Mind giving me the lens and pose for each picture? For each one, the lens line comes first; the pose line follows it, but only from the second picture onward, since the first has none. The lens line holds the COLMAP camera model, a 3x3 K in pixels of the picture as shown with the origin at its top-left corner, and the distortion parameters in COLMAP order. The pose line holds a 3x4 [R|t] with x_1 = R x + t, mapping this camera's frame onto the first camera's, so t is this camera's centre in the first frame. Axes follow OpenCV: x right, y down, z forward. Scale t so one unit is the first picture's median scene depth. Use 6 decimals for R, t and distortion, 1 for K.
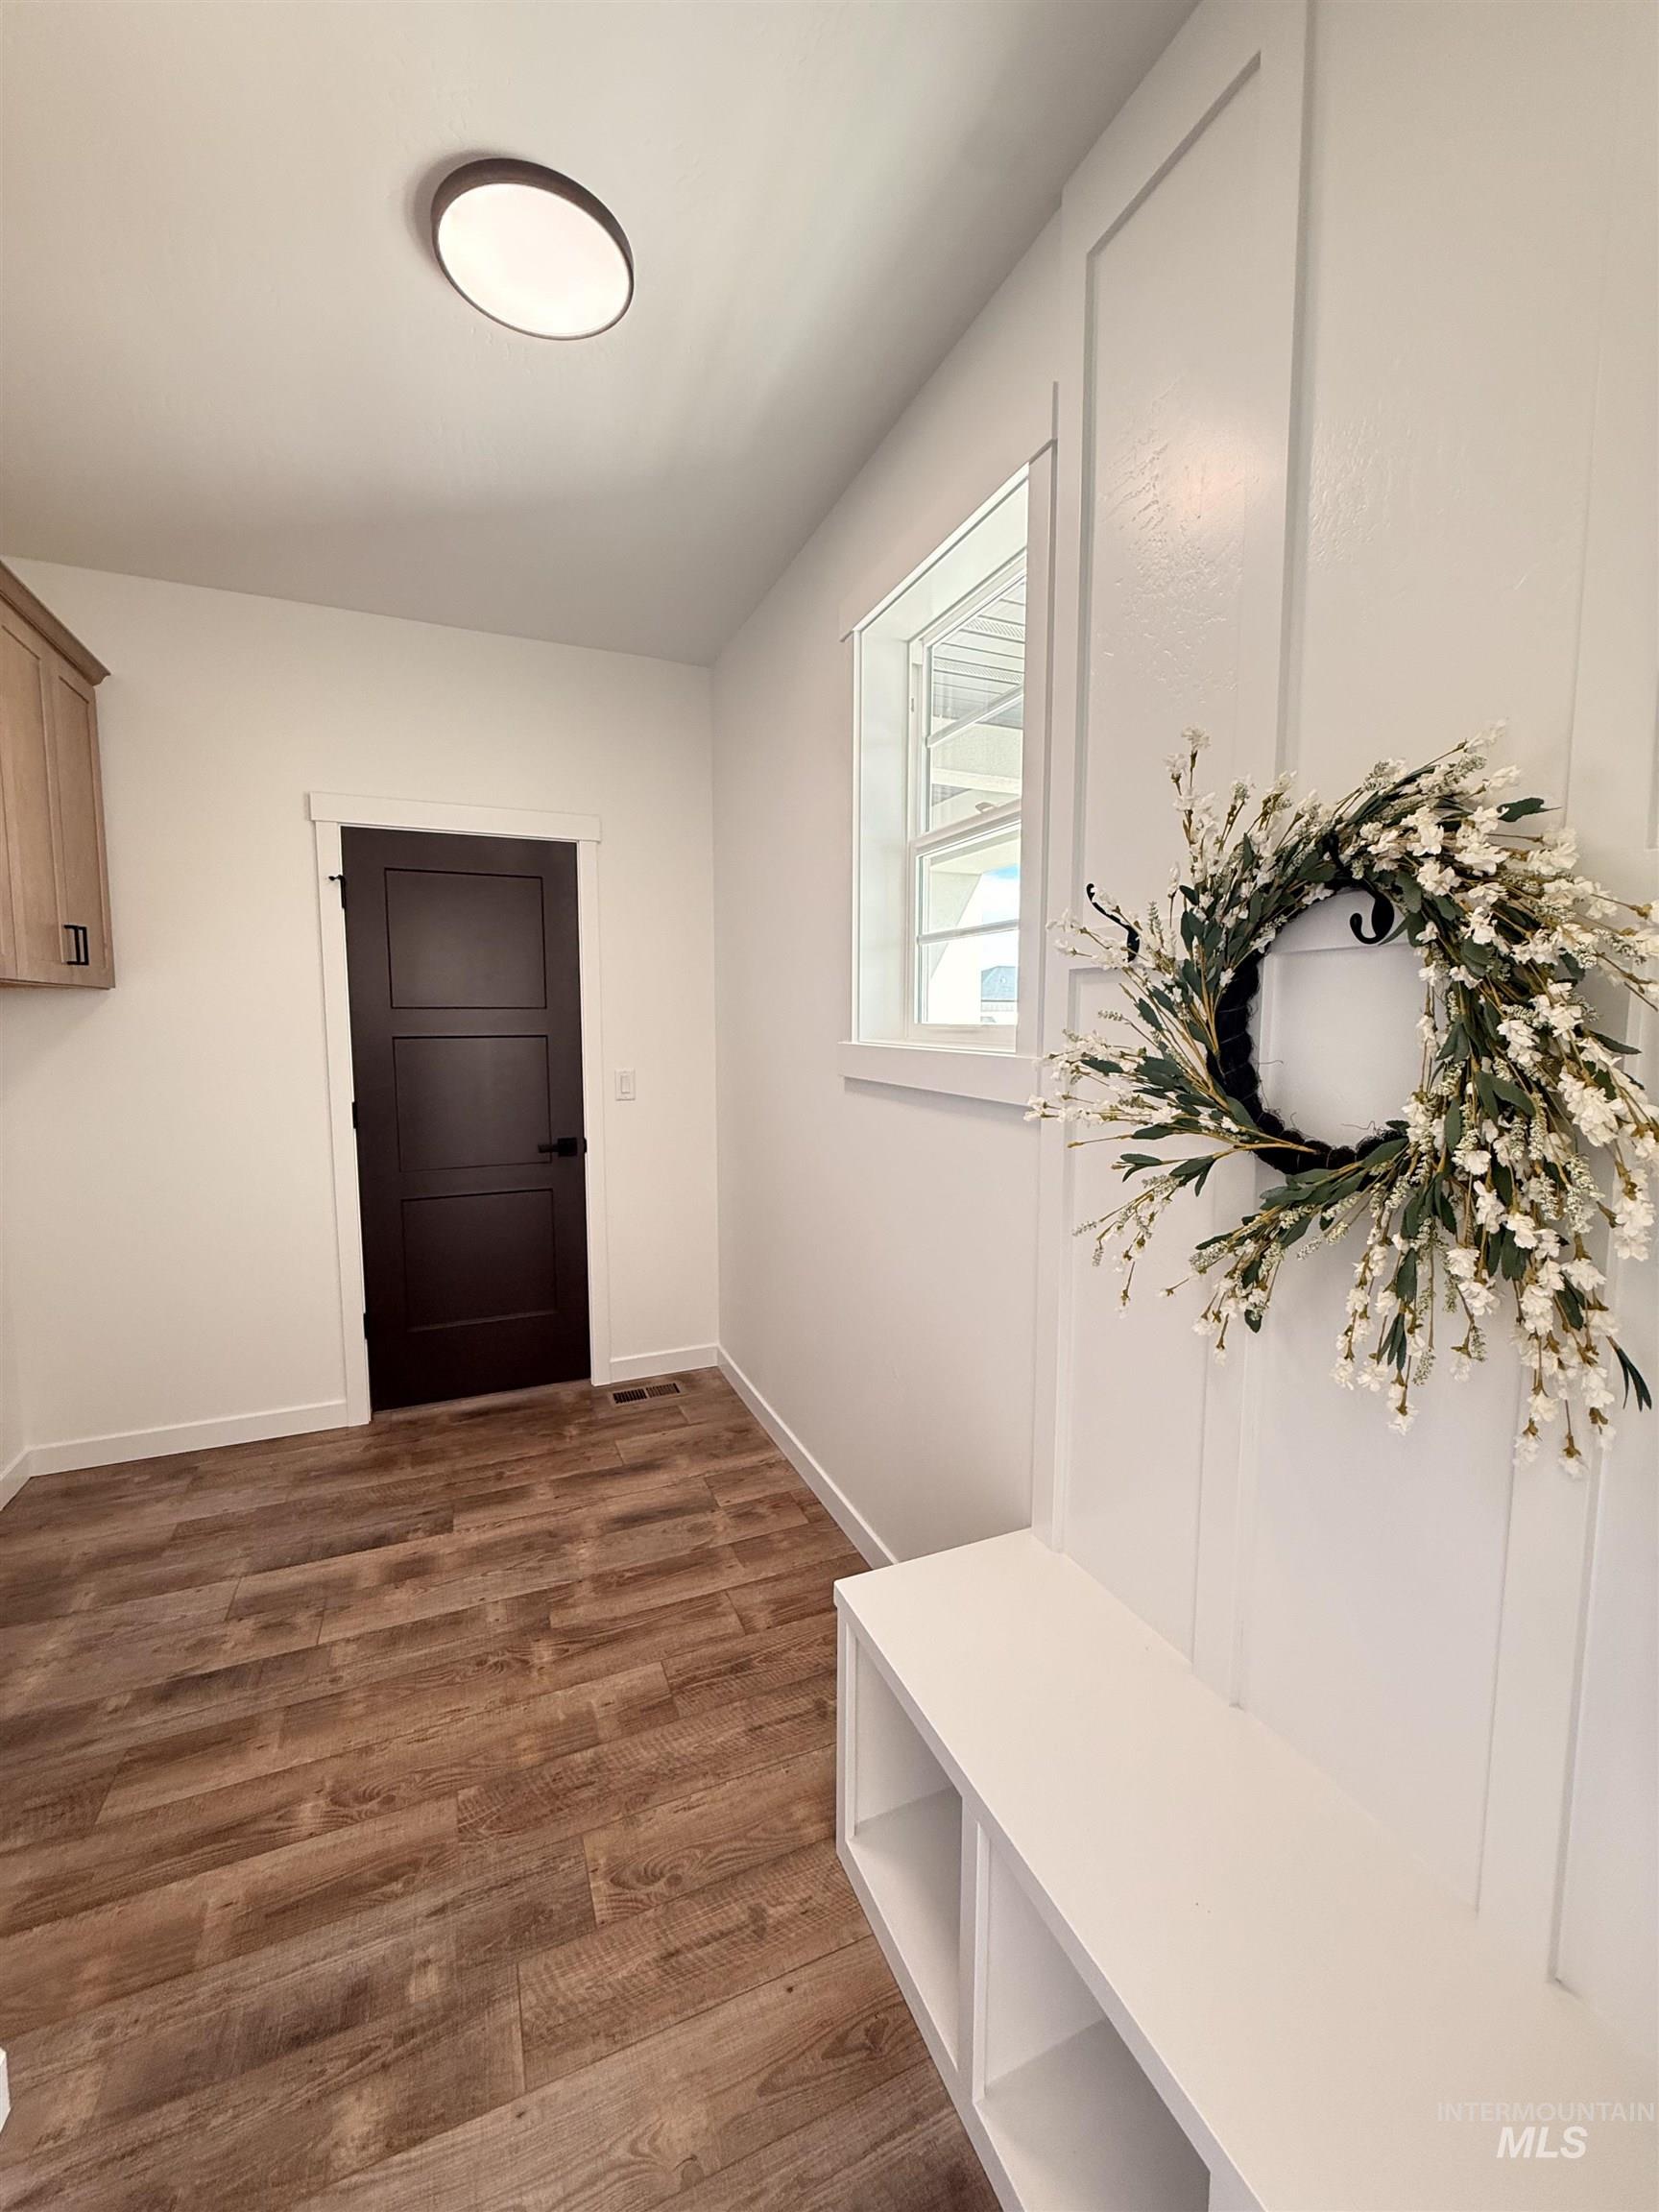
lens RADIAL K [[880.6, 0, 832.8], [0, 880.6, 1098.8], [0, 0, 1]] dist [-0.003122, 0.000987]
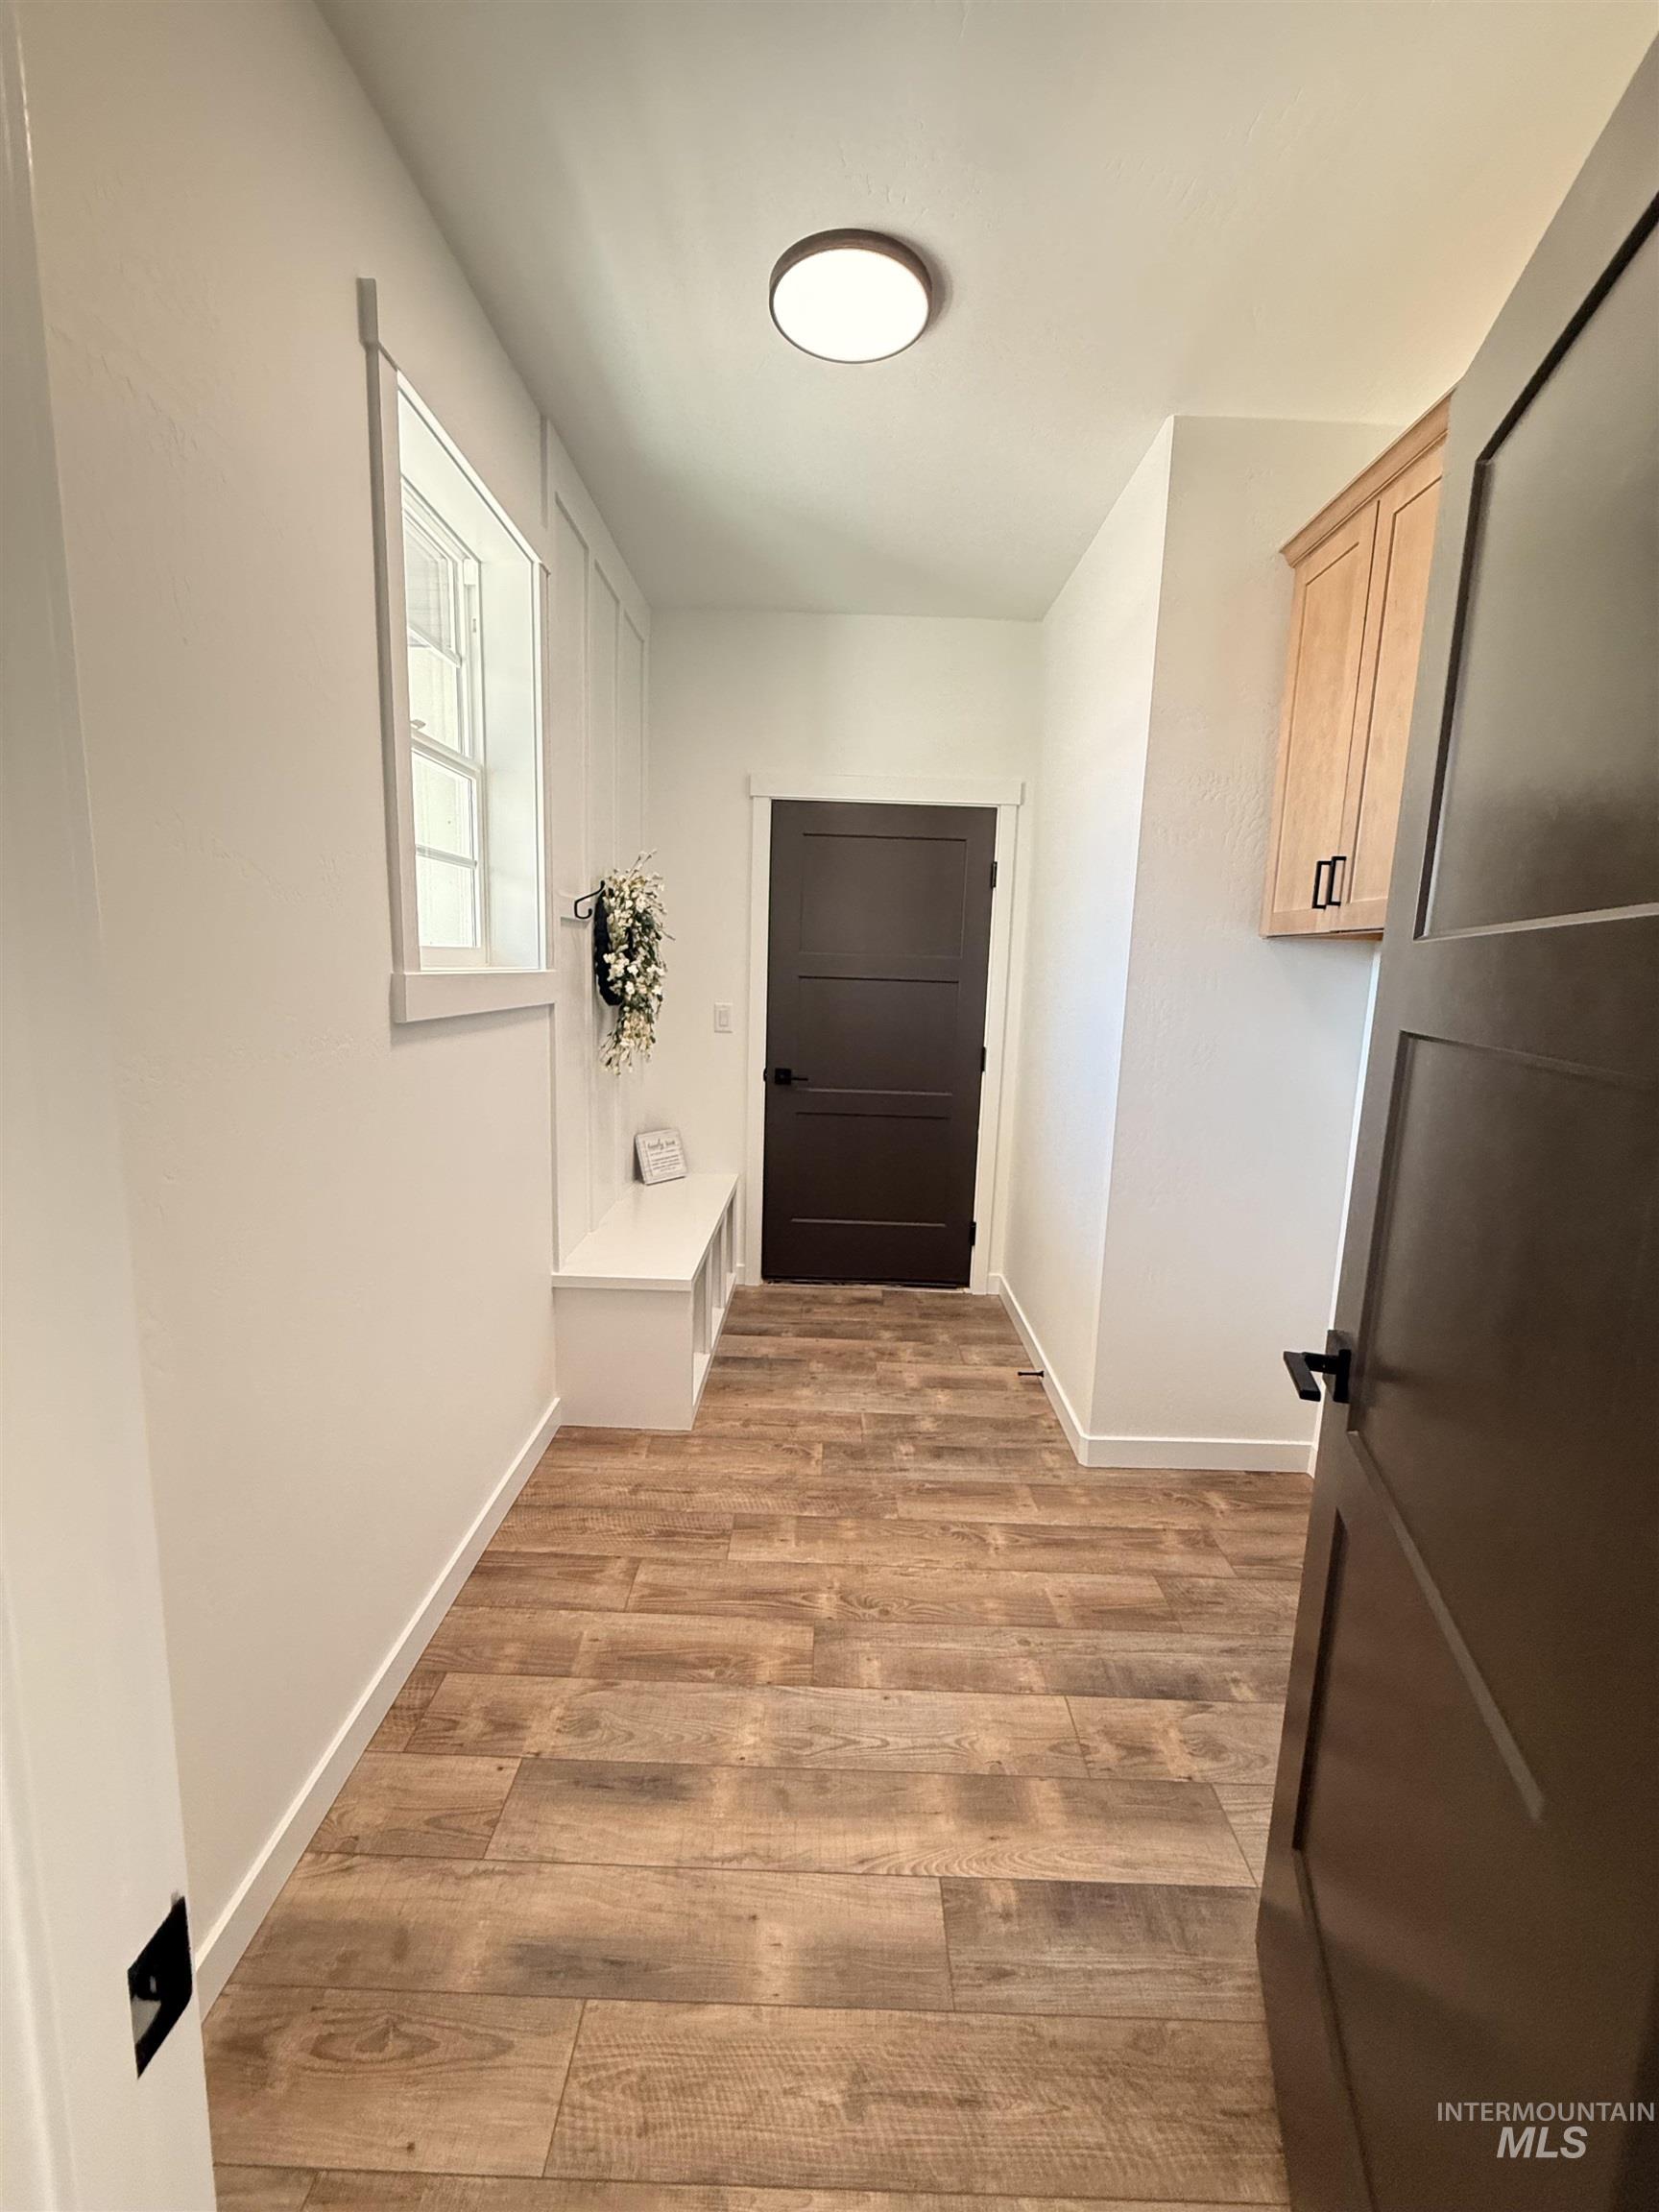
lens RADIAL K [[883.6, 0, 834.4], [0, 883.6, 1082.7], [0, 0, 1]] dist [0.000965, 0.000440]
pose [[-0.915623, -0.085627, 0.392812, -0.674021], [0.003231, 0.975457, 0.220166, -0.156088], [-0.402024, 0.202859, -0.892875, 1.754232]]
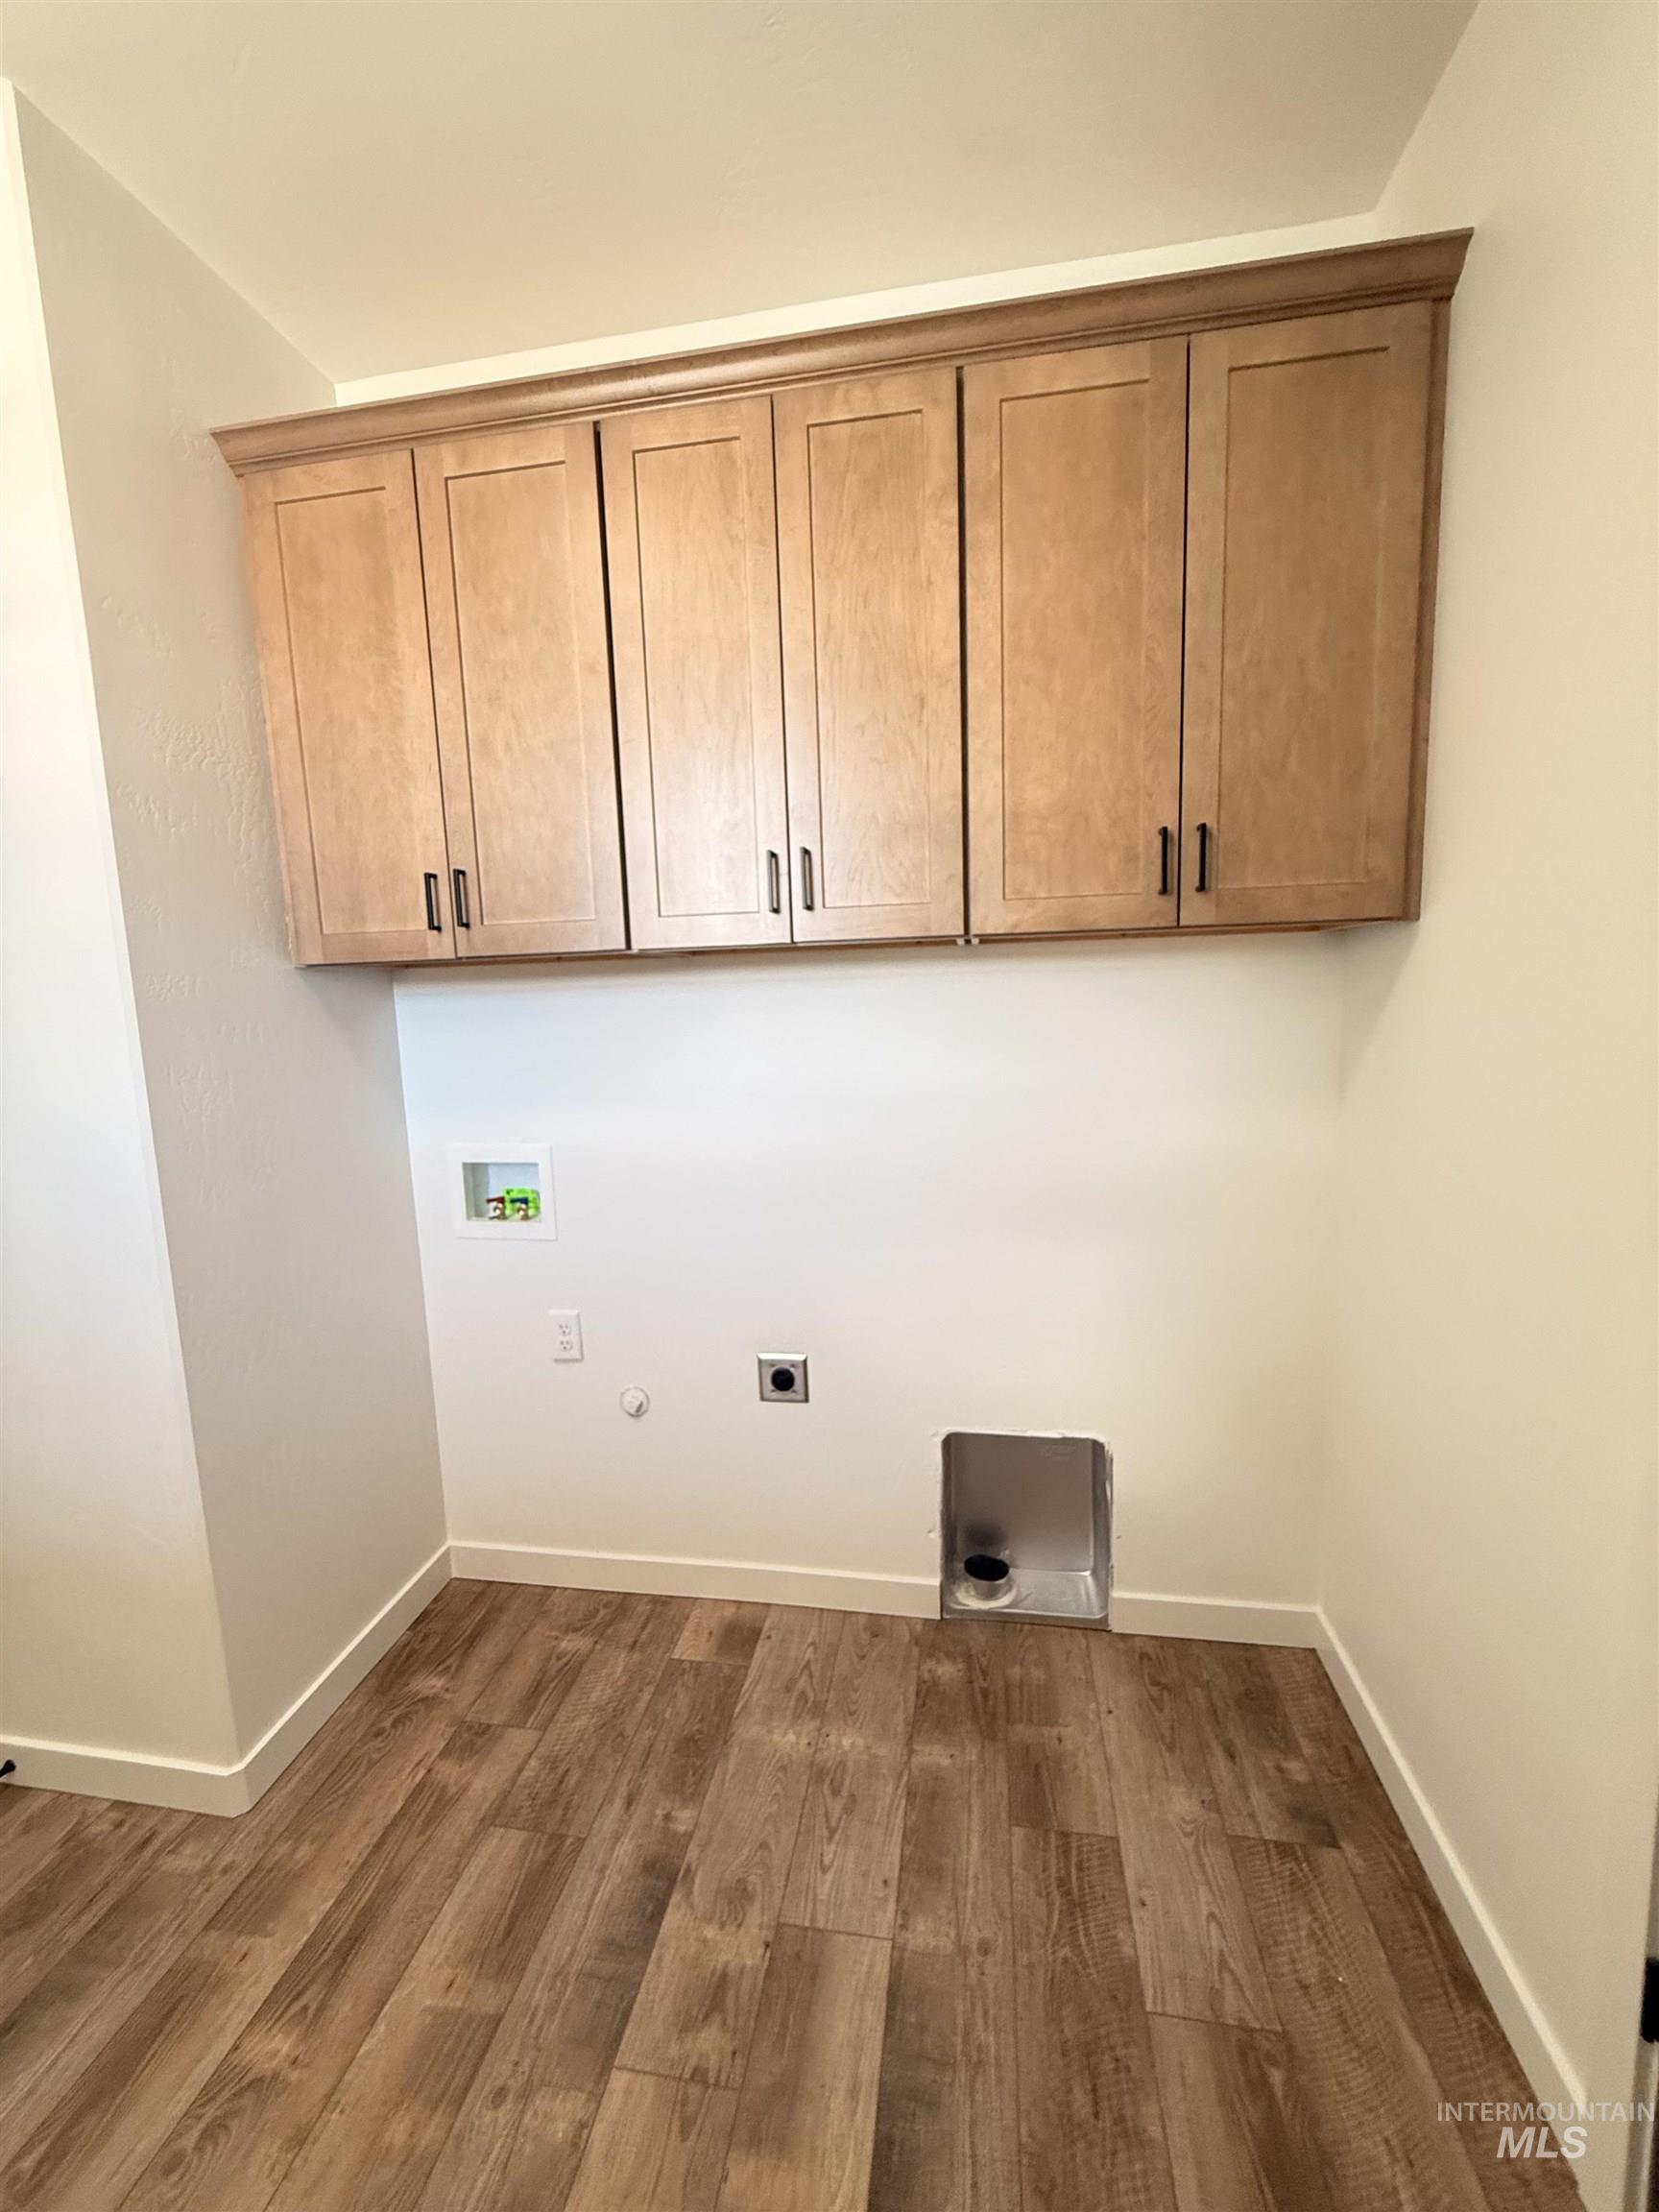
lens RADIAL K [[880.6, 0, 832.8], [0, 880.6, 1098.8], [0, 0, 1]] dist [-0.003122, 0.000987]
pose [[-0.542000, 0.114534, -0.832537, -0.251915], [-0.048005, 0.984832, 0.166738, -0.125598], [0.839006, 0.130338, -0.528281, 1.361051]]
